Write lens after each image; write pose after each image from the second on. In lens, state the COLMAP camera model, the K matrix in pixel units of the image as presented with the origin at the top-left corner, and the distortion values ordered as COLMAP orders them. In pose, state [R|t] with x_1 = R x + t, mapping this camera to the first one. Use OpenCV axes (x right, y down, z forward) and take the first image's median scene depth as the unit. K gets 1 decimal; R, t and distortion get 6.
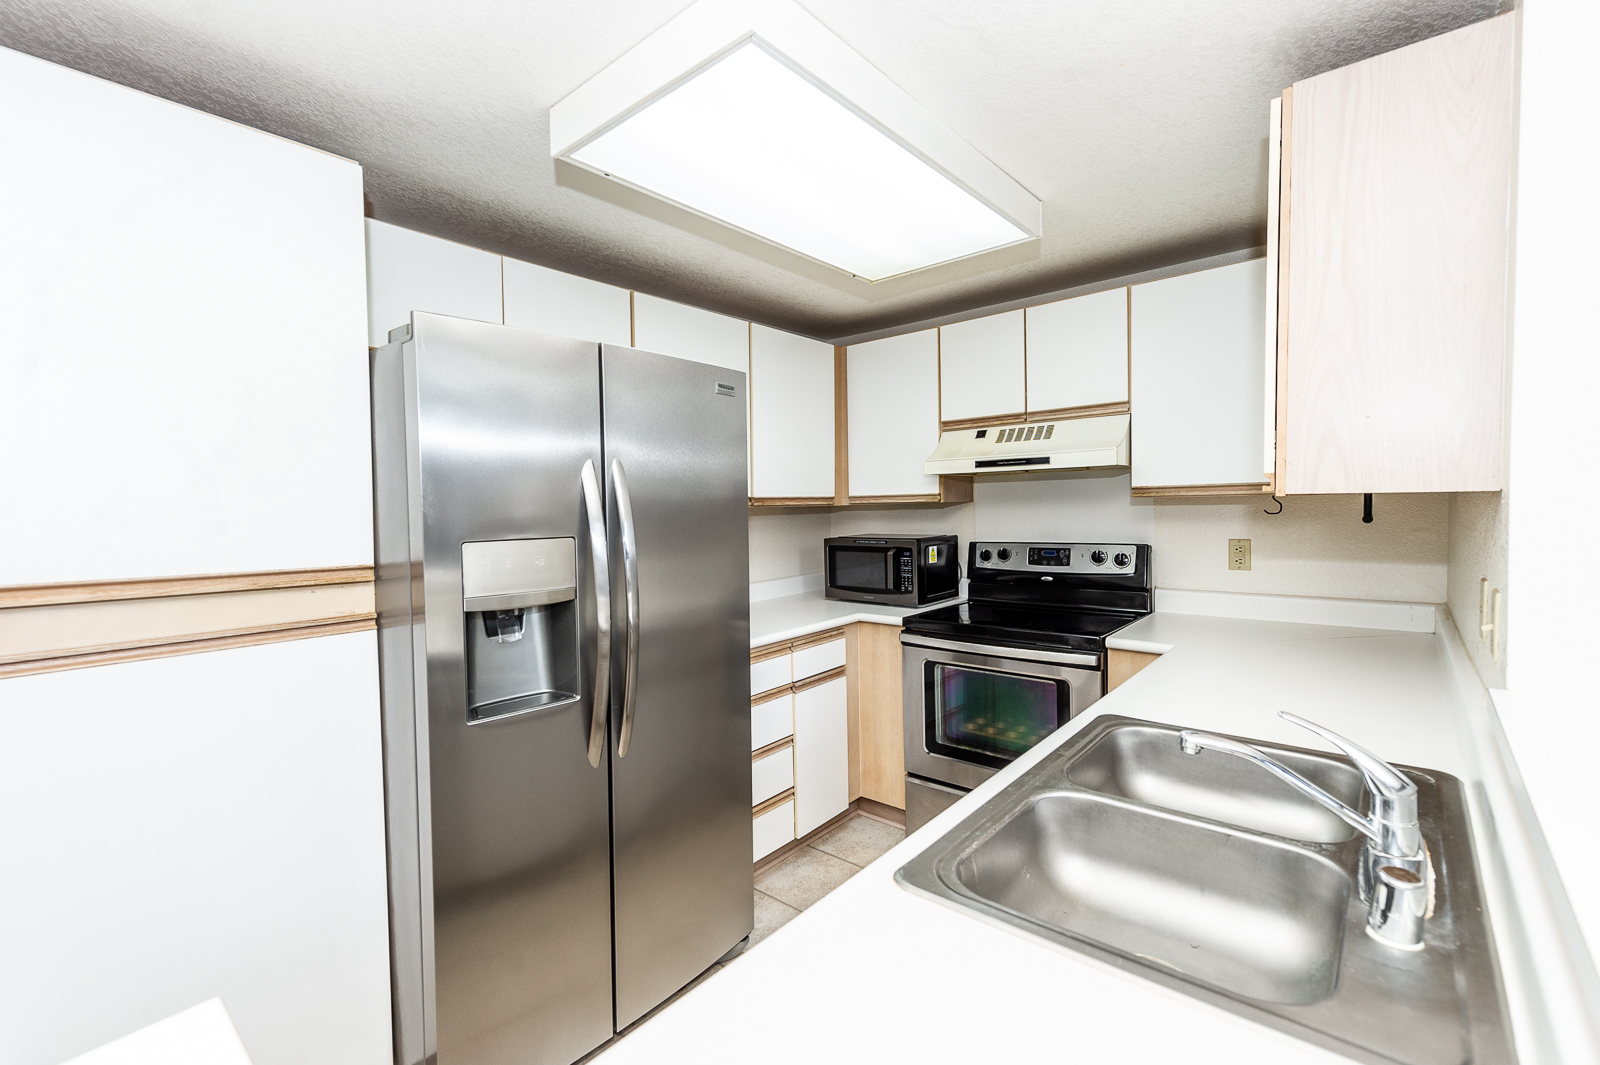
lens RADIAL K [[675.3, 0, 801.7], [0, 675.3, 538.6], [0, 0, 1]] dist [0.013808, -0.002936]
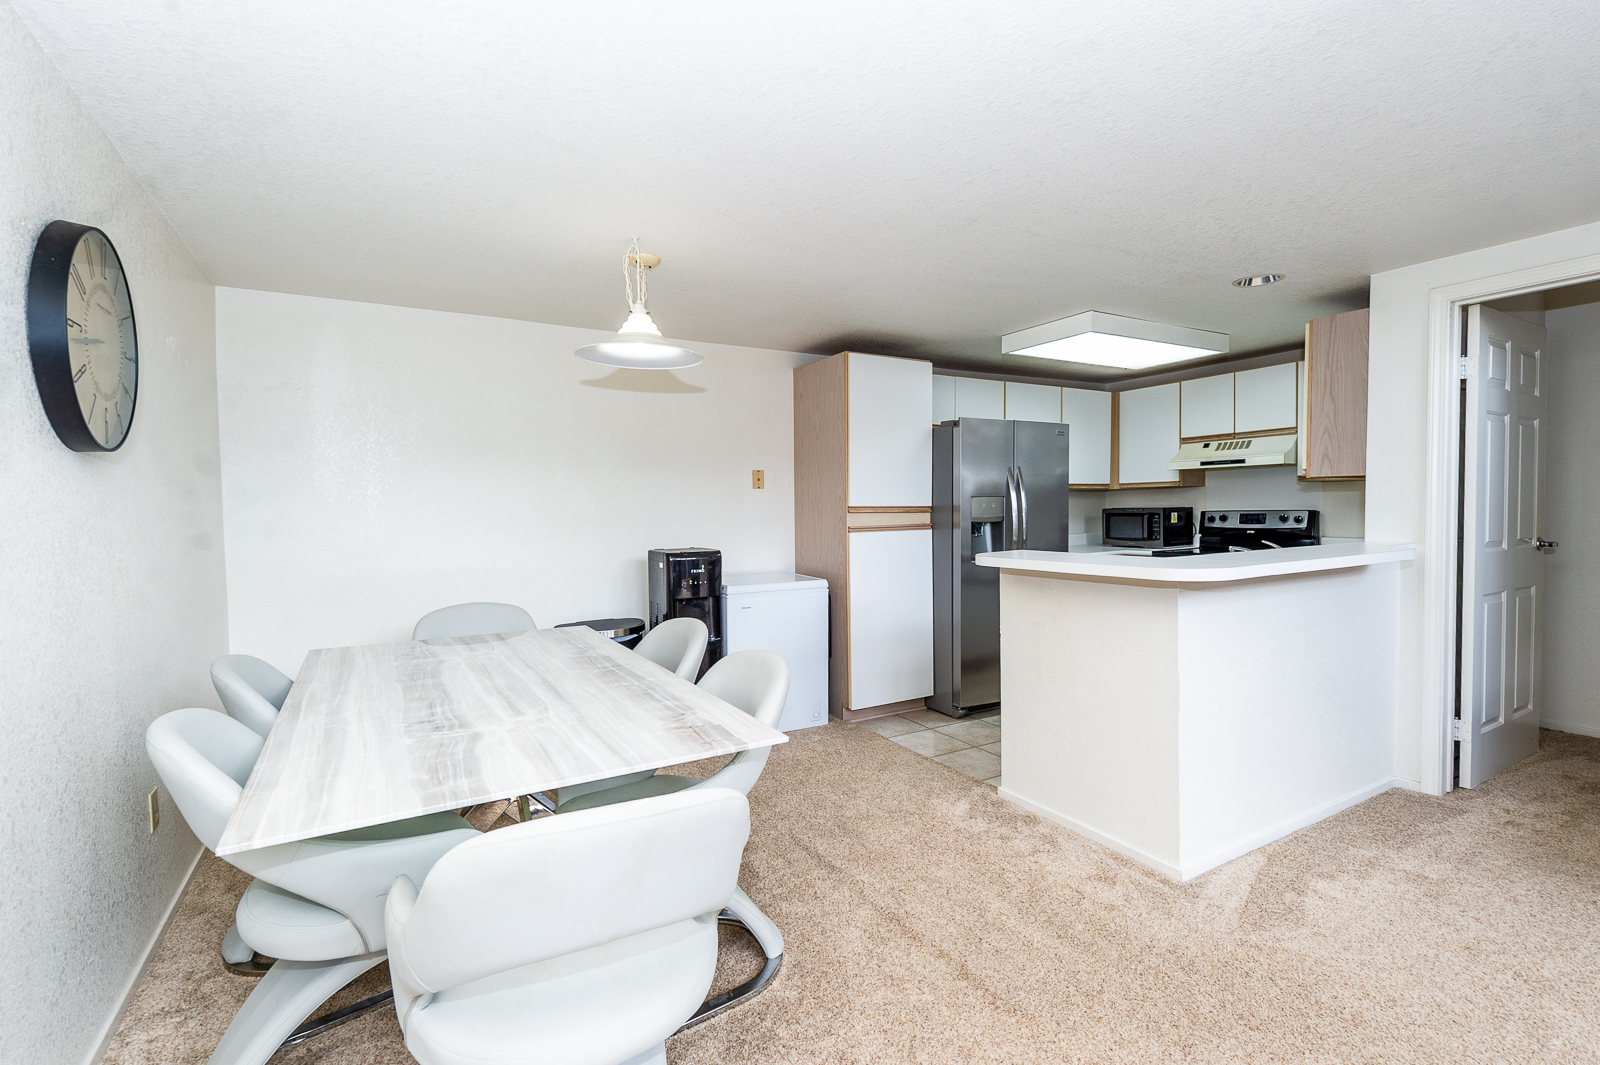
lens RADIAL K [[711.7, 0, 791.7], [0, 711.7, 529.3], [0, 0, 1]] dist [0.004379, -0.001386]
pose [[0.937919, 0.017421, -0.346416, -0.083492], [-0.021185, 0.999750, -0.007082, 0.086760], [0.346206, 0.013981, 0.938054, -0.998424]]
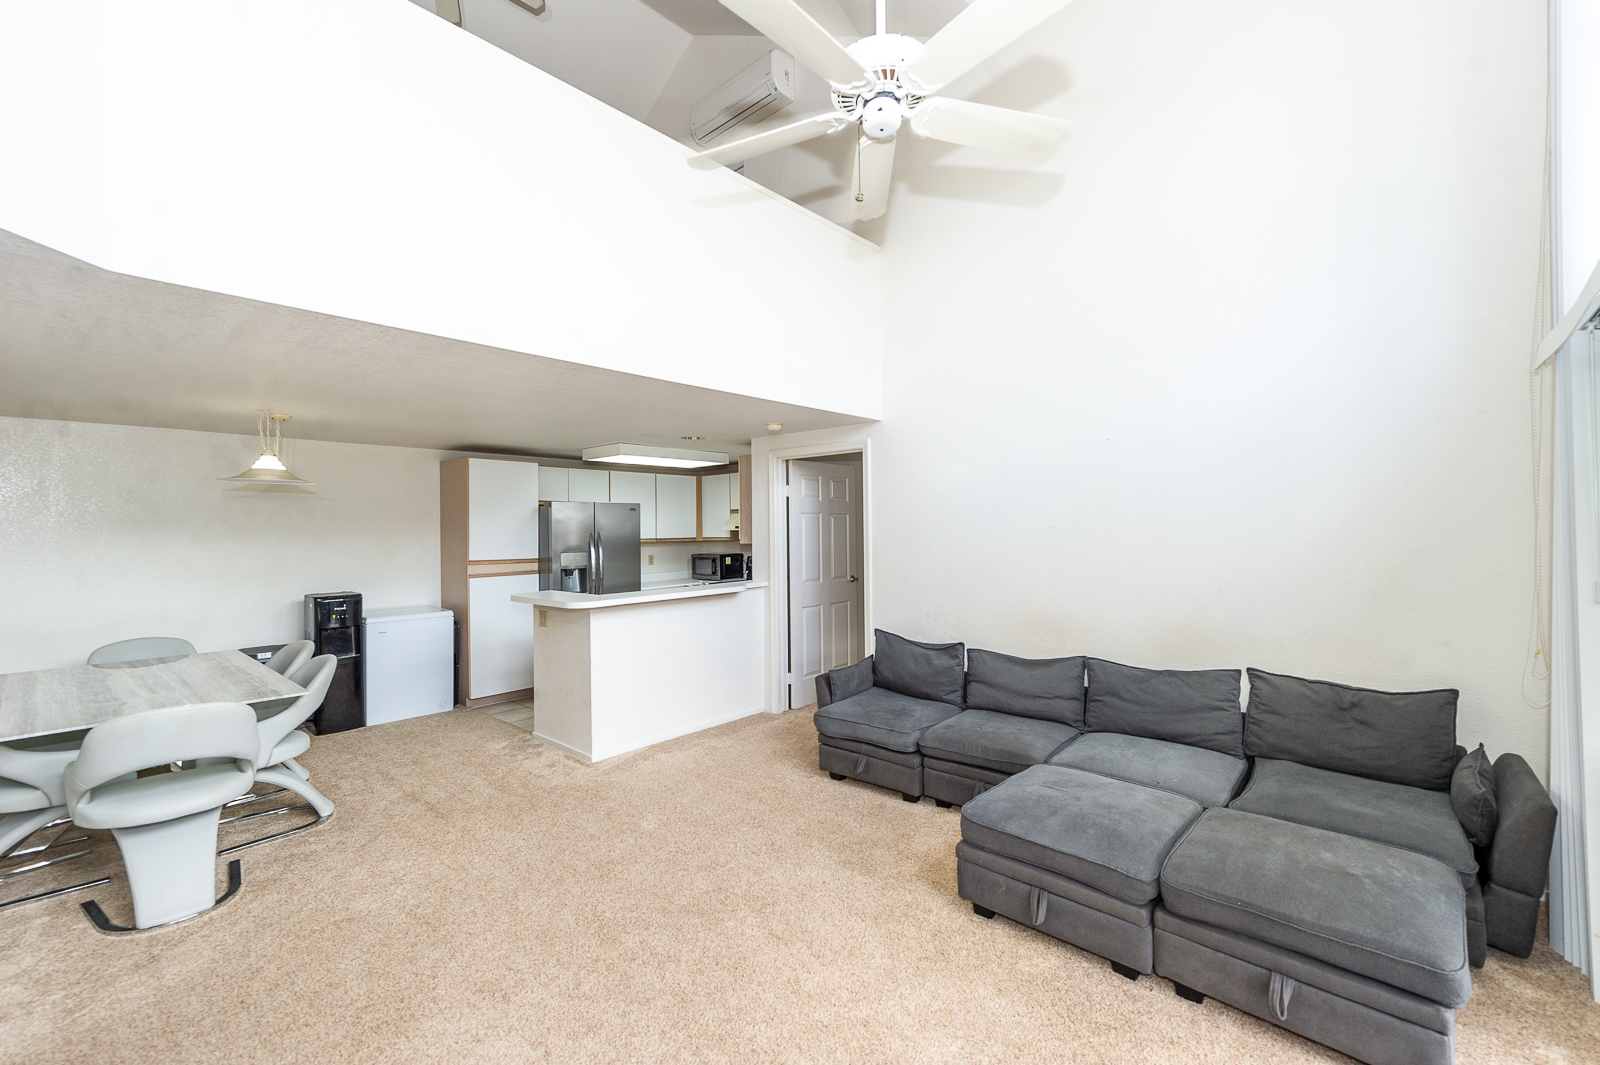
lens RADIAL K [[675.3, 0, 806.5], [0, 675.3, 524.6], [0, 0, 1]] dist [0.013808, -0.002936]
pose [[0.999346, 0.007163, -0.035448, 0.597463], [-0.008991, 0.998622, -0.051697, 0.017117], [0.035028, 0.051982, 0.998034, -1.601727]]
